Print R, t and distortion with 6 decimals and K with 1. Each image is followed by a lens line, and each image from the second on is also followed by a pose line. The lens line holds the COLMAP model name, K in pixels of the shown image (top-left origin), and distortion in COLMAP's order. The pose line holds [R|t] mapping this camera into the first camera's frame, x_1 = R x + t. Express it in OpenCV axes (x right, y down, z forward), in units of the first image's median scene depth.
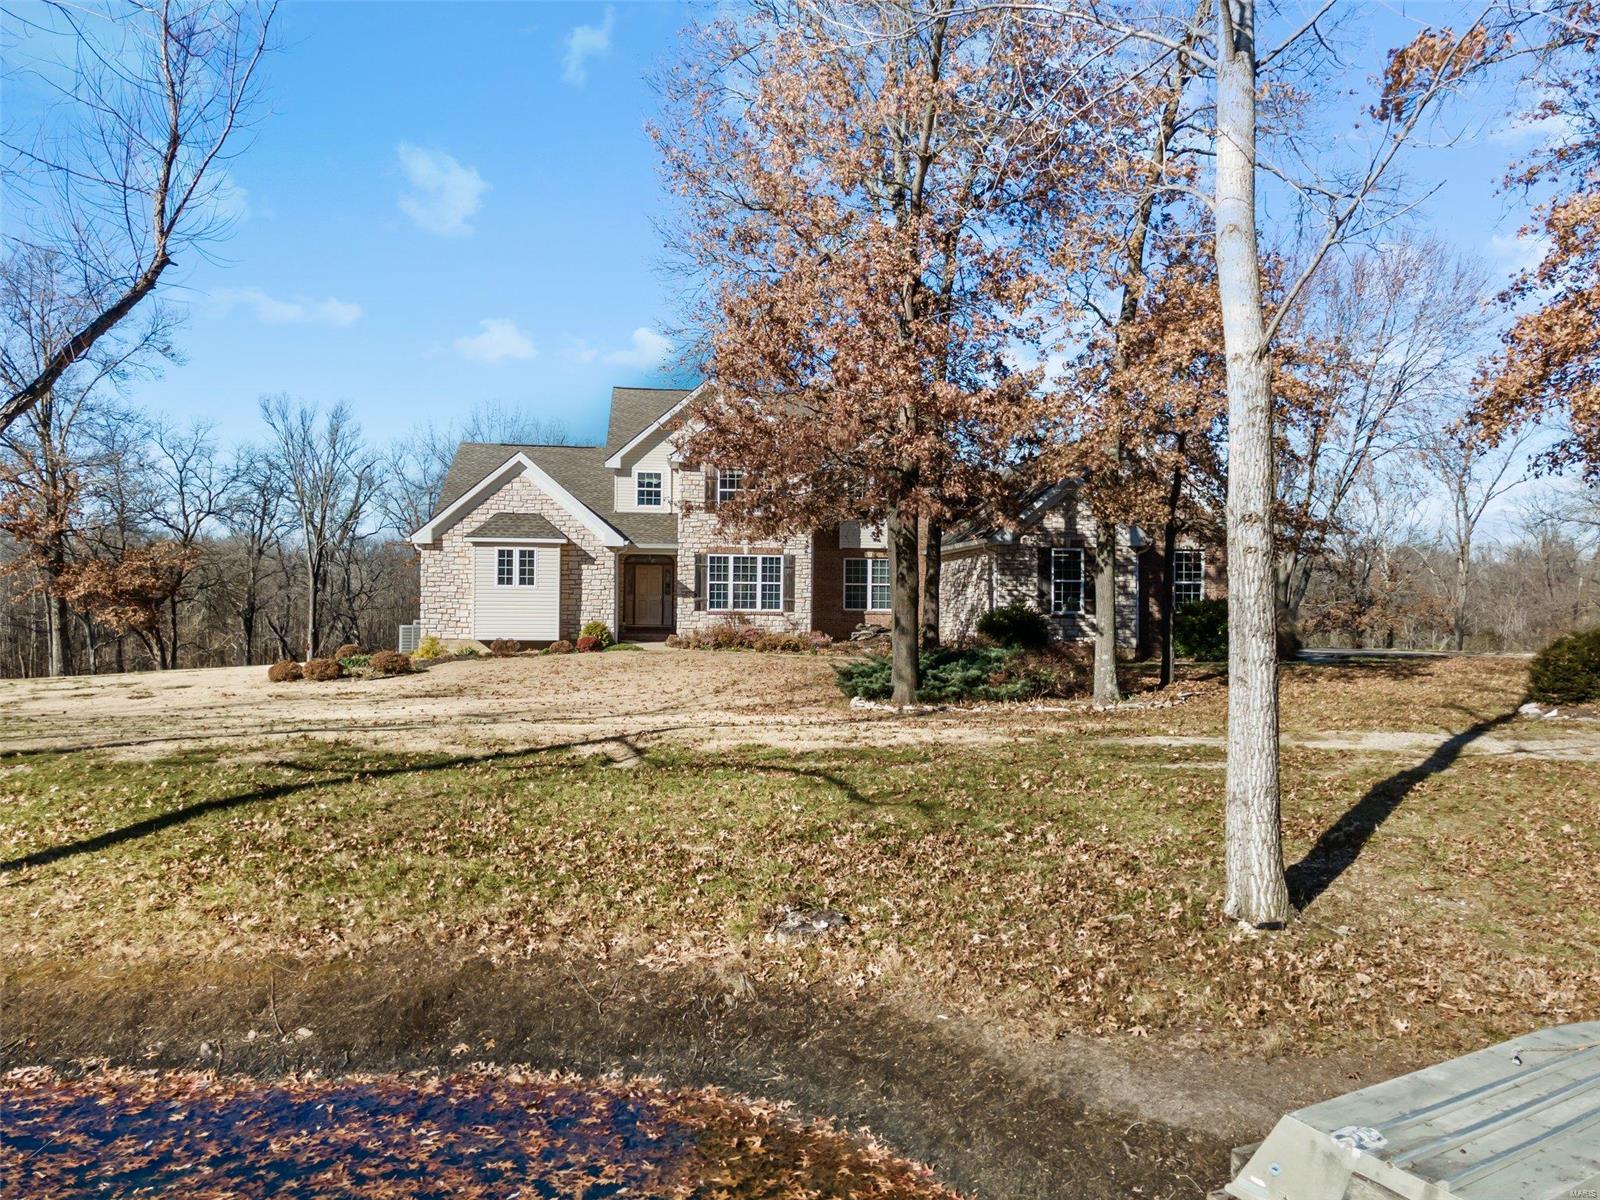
lens RADIAL K [[1165.7, 0, 800.0], [0, 1165.7, 600.0], [0, 0, 1]] dist [0.045457, -0.001197]
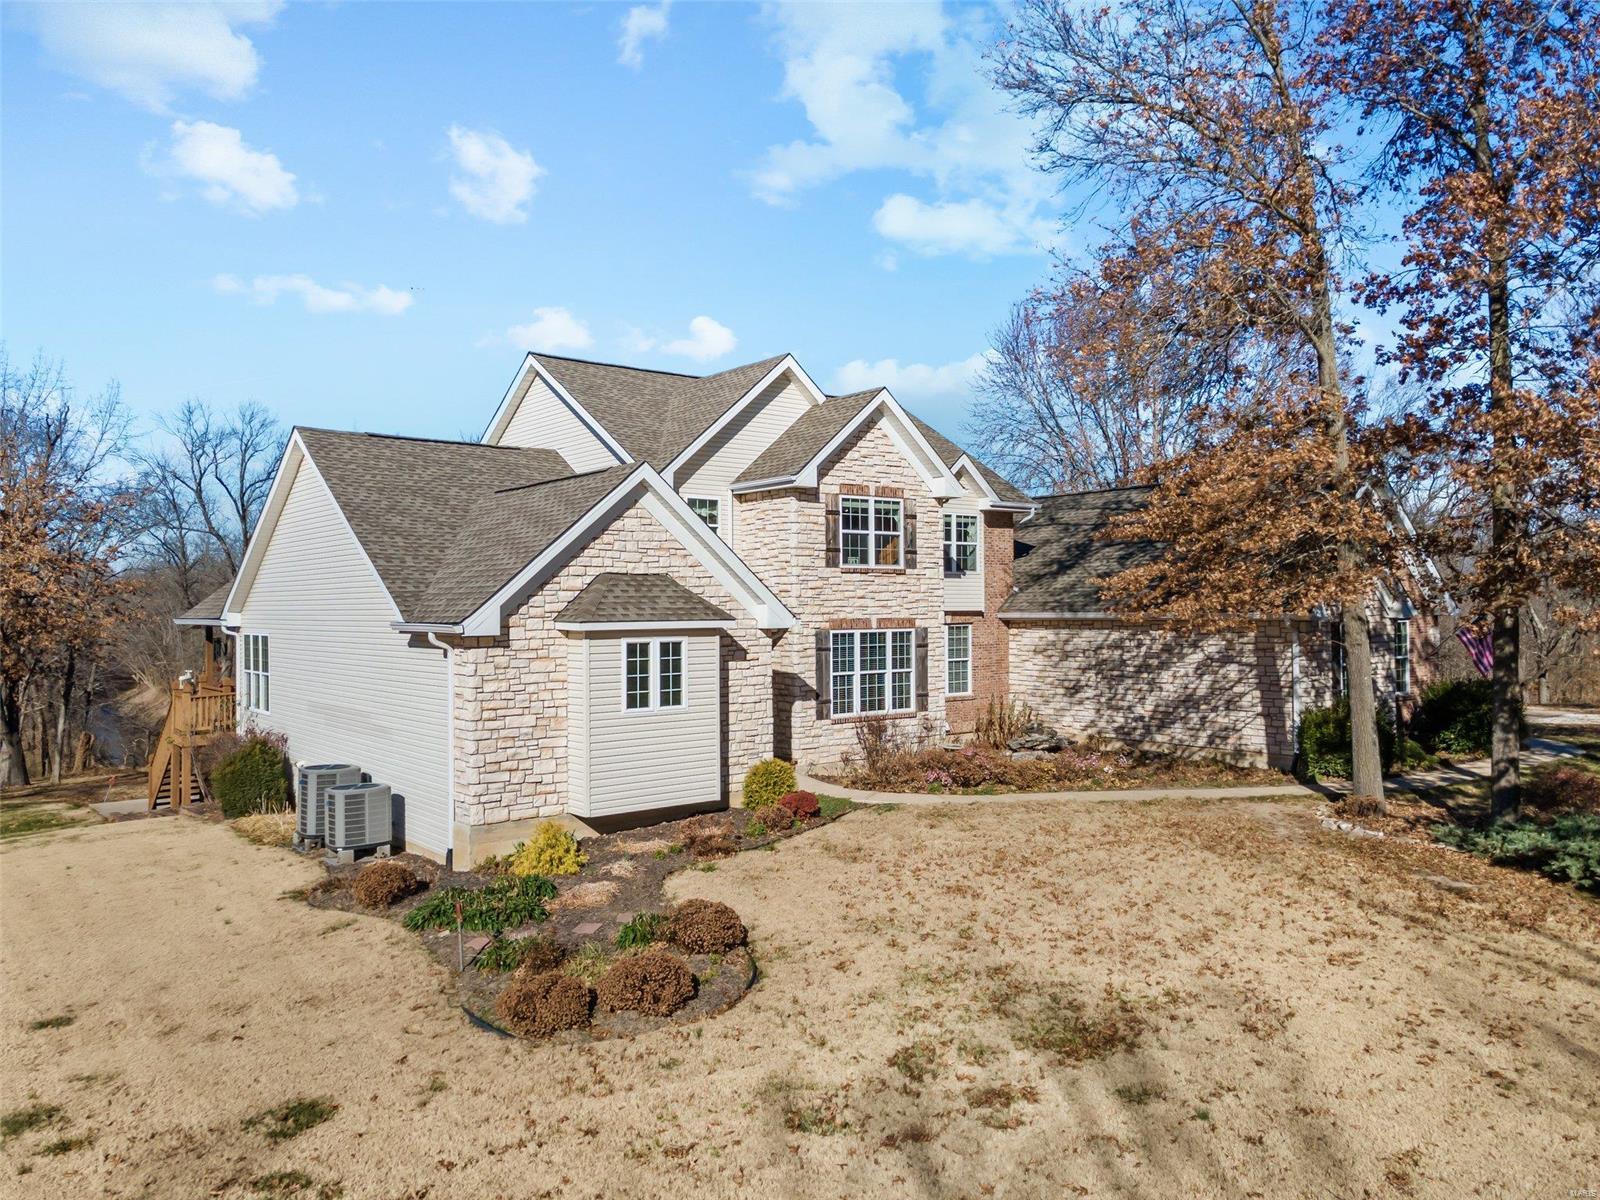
lens RADIAL K [[1172.0, 0, 800.0], [0, 1172.0, 600.0], [0, 0, 1]] dist [0.039843, 0.005506]
pose [[0.843403, -0.013657, 0.537107, -0.469876], [0.014618, 0.999890, 0.002469, -0.061862], [-0.537082, 0.005769, 0.843510, 0.492882]]
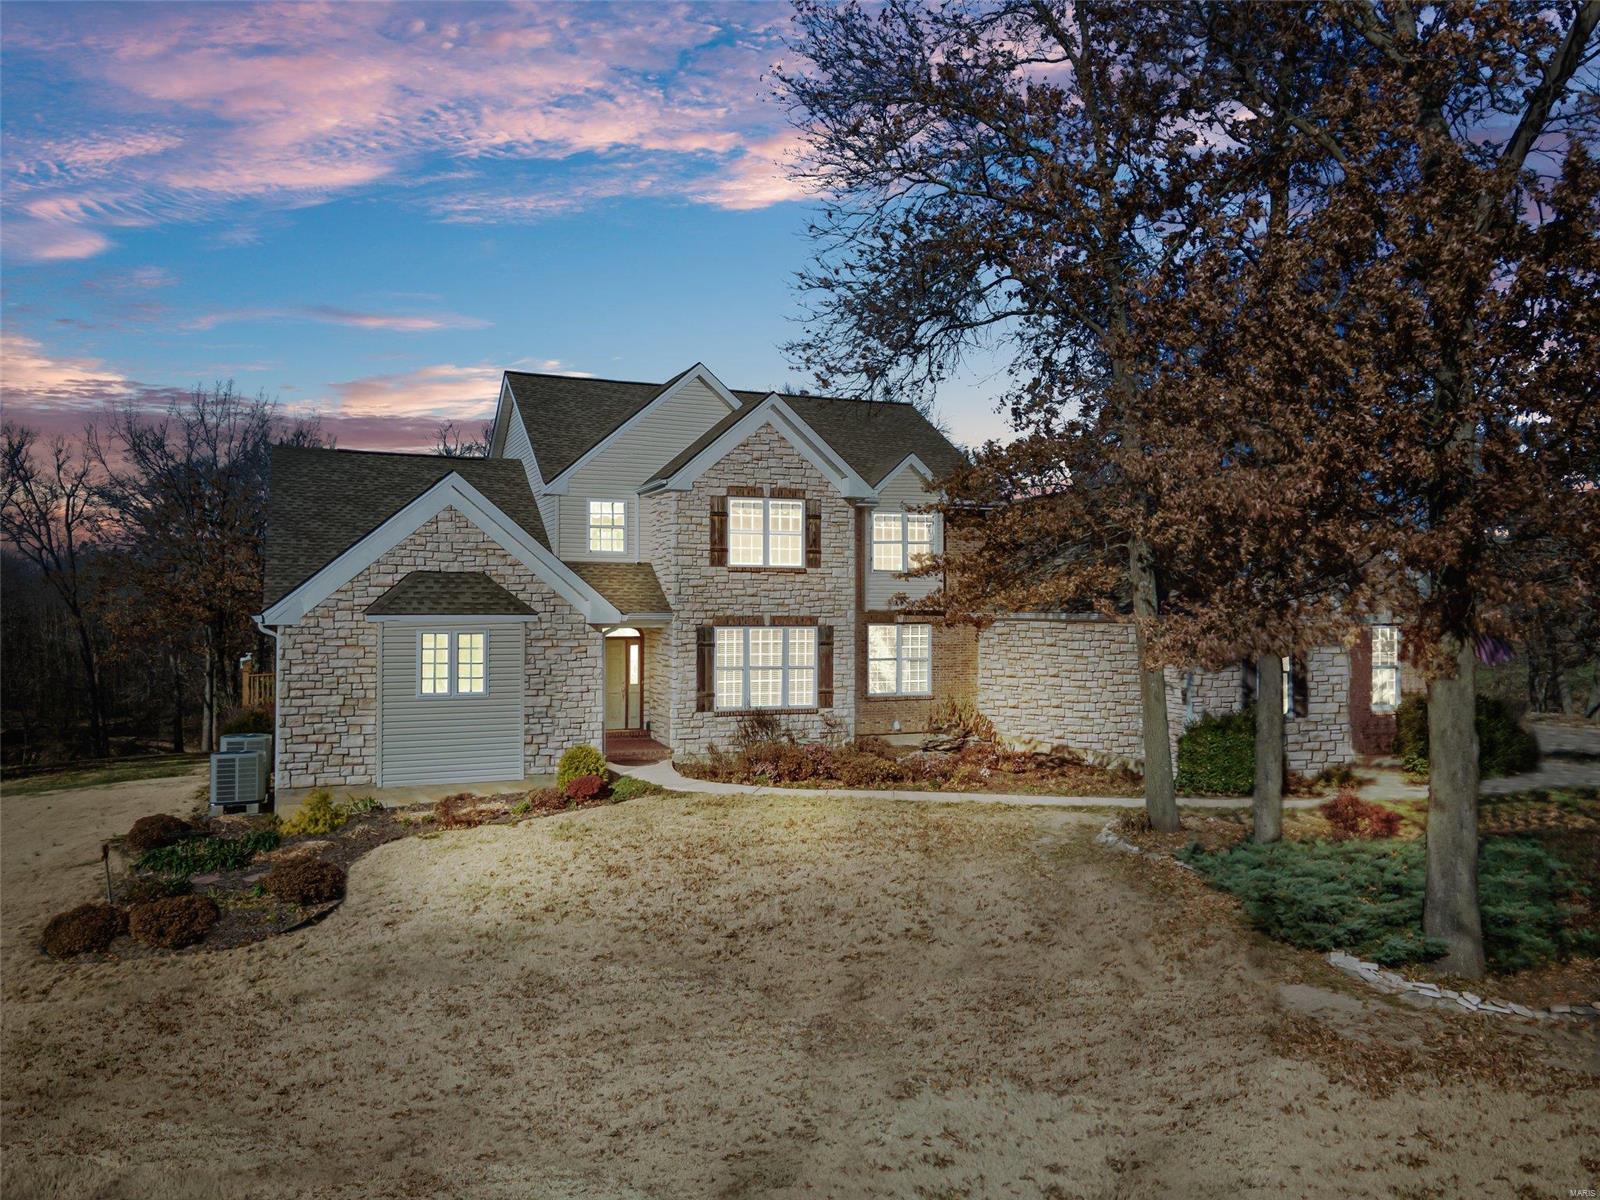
lens RADIAL K [[1172.0, 0, 800.0], [0, 1172.0, 600.0], [0, 0, 1]] dist [0.039843, 0.005506]
pose [[0.958537, -0.005860, 0.284908, -0.239294], [0.005985, 0.999982, 0.000430, -0.058436], [-0.284906, 0.001293, 0.958555, 0.359261]]
